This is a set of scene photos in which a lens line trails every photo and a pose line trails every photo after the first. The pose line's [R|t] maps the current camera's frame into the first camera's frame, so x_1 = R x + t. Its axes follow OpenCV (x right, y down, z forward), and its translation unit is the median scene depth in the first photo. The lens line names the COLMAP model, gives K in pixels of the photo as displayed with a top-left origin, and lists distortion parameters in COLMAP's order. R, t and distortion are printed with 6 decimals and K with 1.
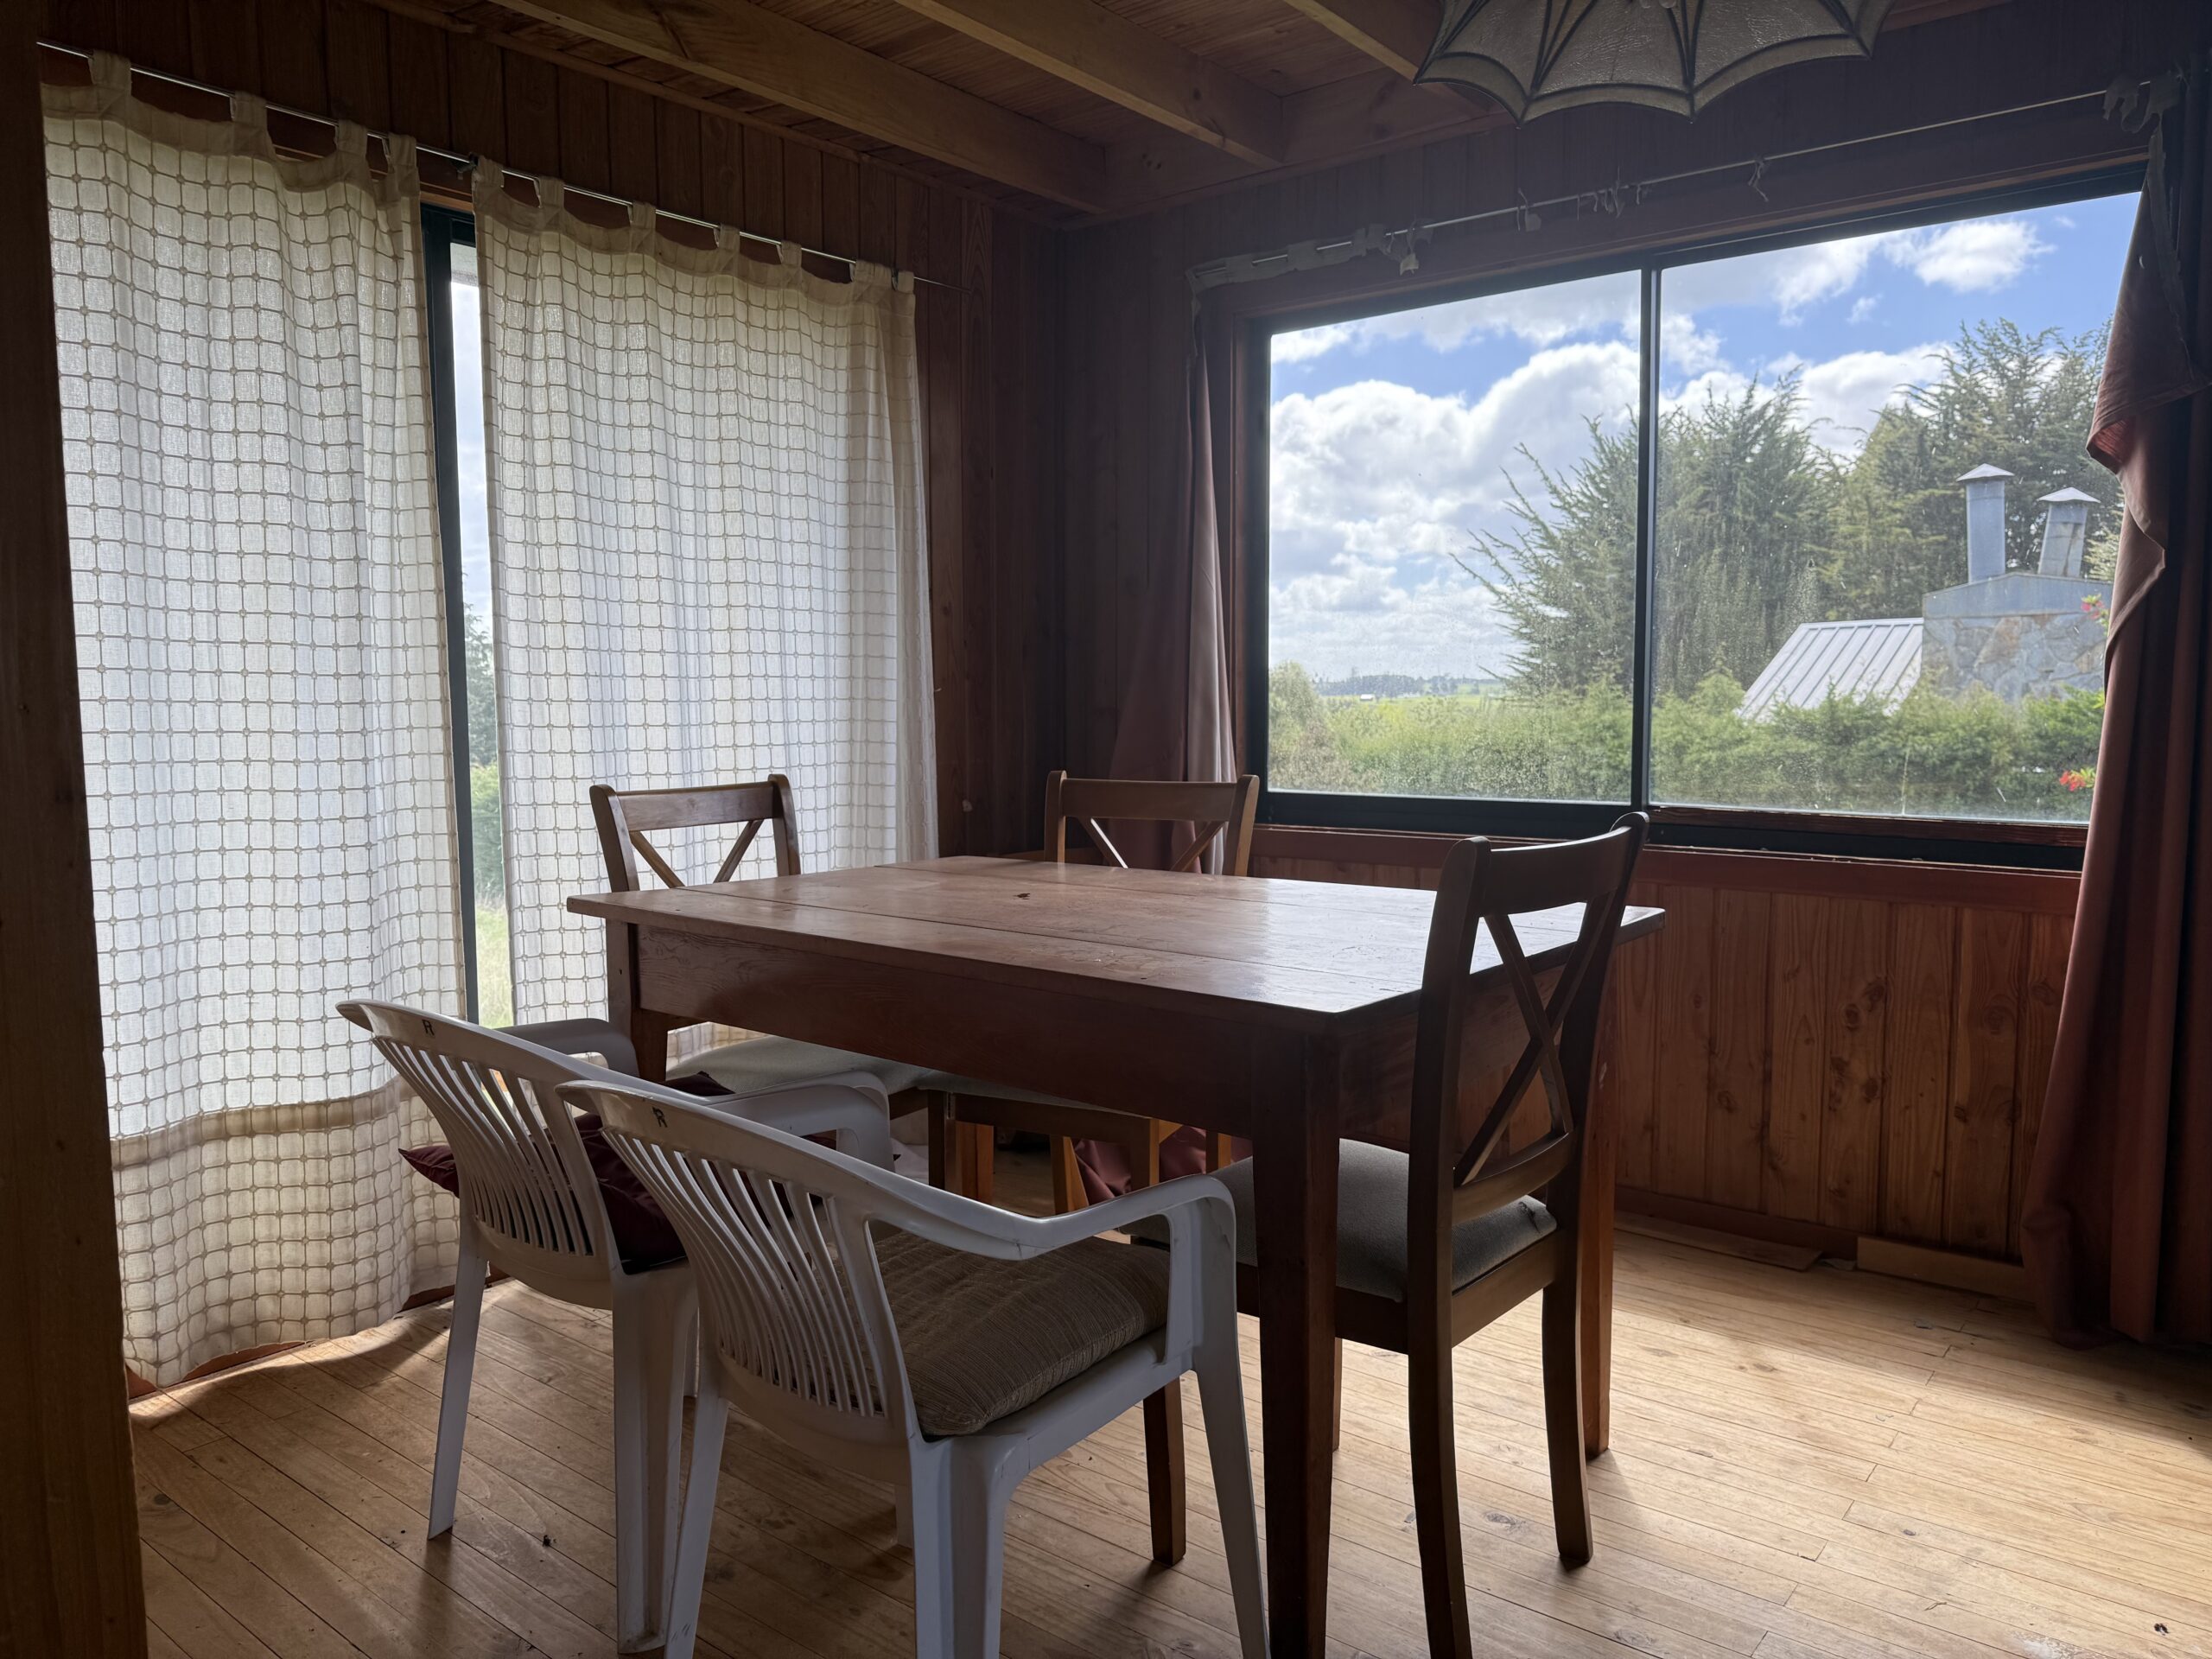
lens RADIAL K [[1577.0, 0, 1106.0], [0, 1577.0, 829.5], [0, 0, 1]] dist [0.004395, 0.000473]
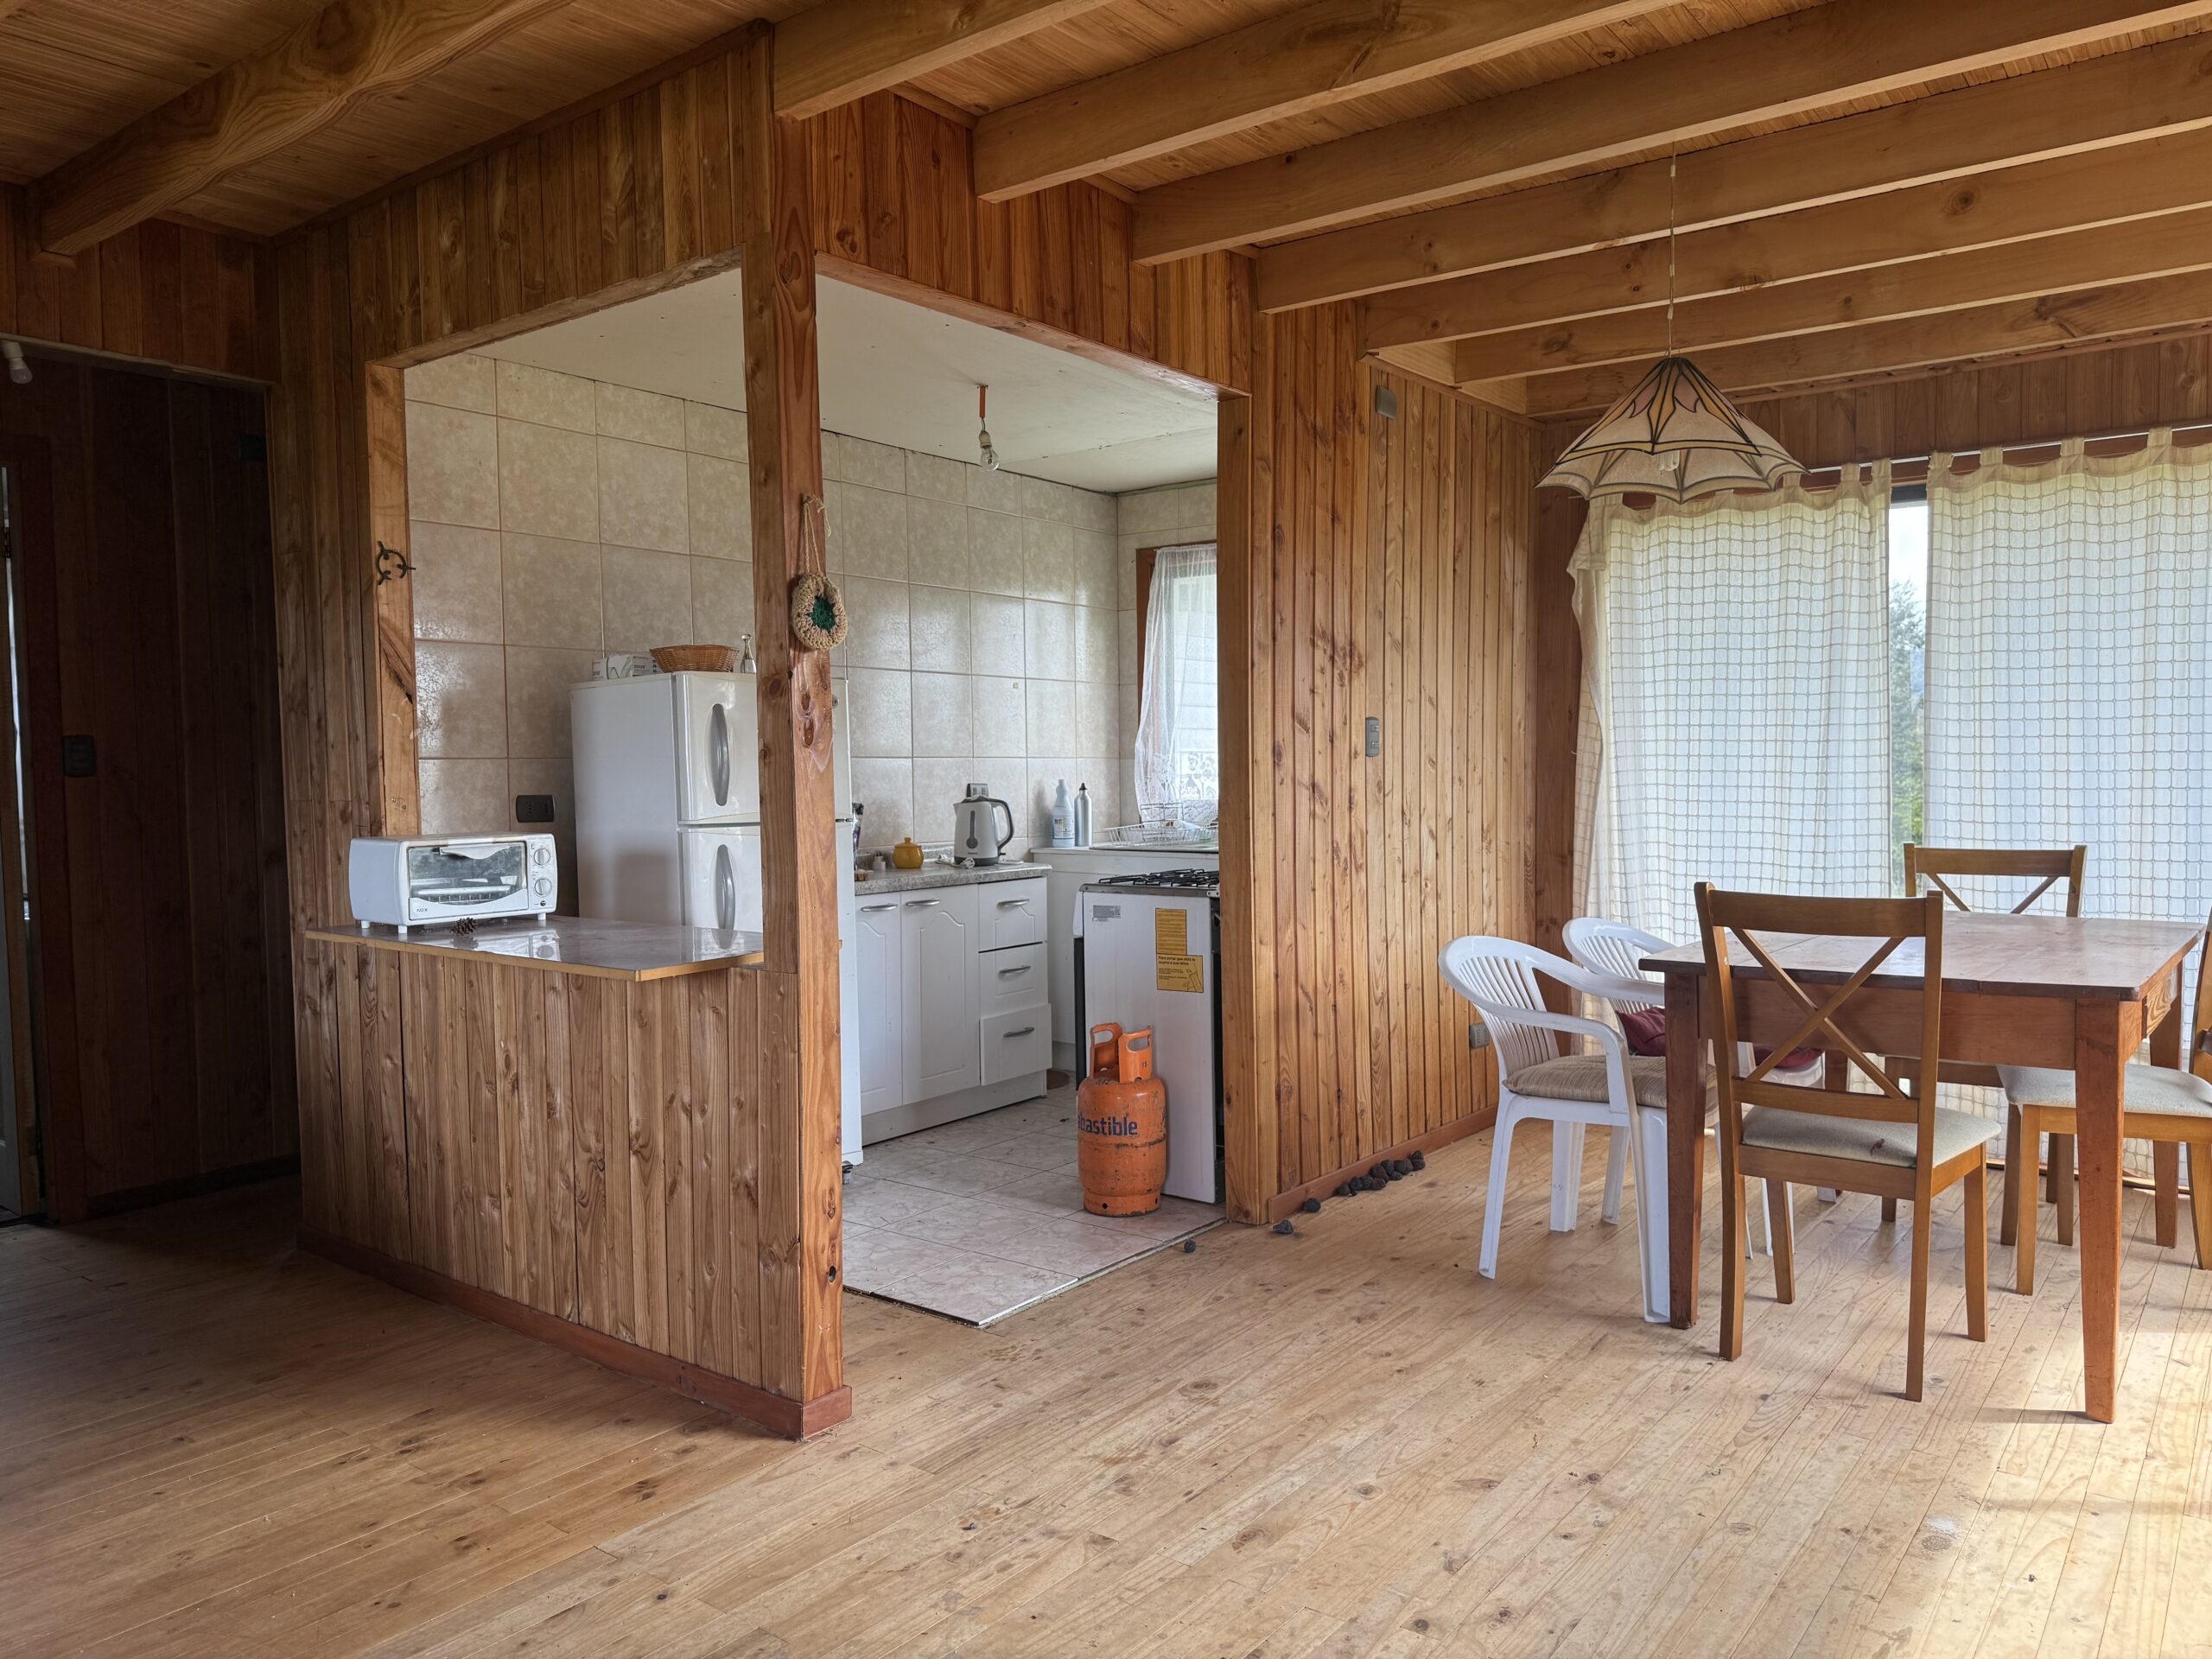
lens RADIAL K [[1577.0, 0, 1106.0], [0, 1577.0, 829.5], [0, 0, 1]] dist [0.004395, 0.000473]
pose [[0.040918, 0.039346, -0.998388, 1.171303], [-0.074315, 0.996577, 0.036228, -0.037571], [0.996395, 0.072713, 0.043702, 0.110659]]
